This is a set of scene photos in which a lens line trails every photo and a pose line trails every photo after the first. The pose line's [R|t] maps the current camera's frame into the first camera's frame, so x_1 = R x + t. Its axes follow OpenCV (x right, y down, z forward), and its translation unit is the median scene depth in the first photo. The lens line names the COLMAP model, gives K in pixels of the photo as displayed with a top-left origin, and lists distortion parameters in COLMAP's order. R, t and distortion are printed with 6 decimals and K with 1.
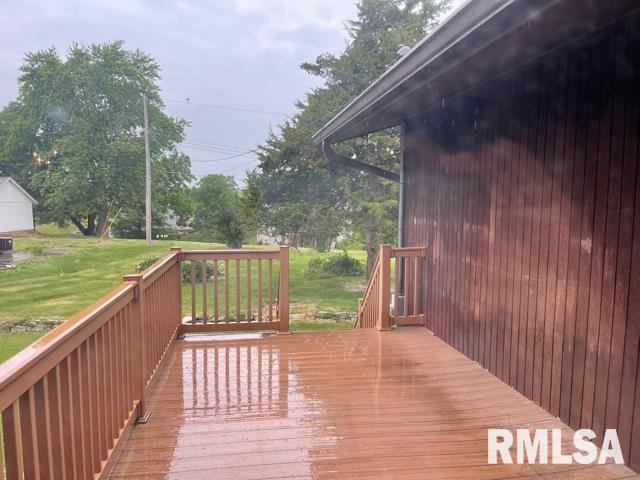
lens RADIAL K [[477.8, 0, 320.0], [0, 477.8, 240.0], [0, 0, 1]] dist [0.104890, -0.187580]
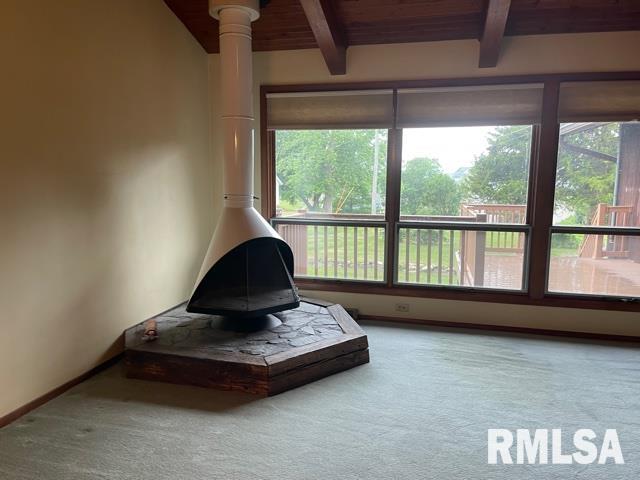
lens RADIAL K [[477.8, 0, 320.0], [0, 477.8, 240.0], [0, 0, 1]] dist [0.104890, -0.187580]
pose [[0.920324, 0.055842, -0.387150, -0.030586], [-0.042180, 0.998154, 0.043704, 0.035112], [0.388876, -0.023892, 0.920980, -0.272323]]
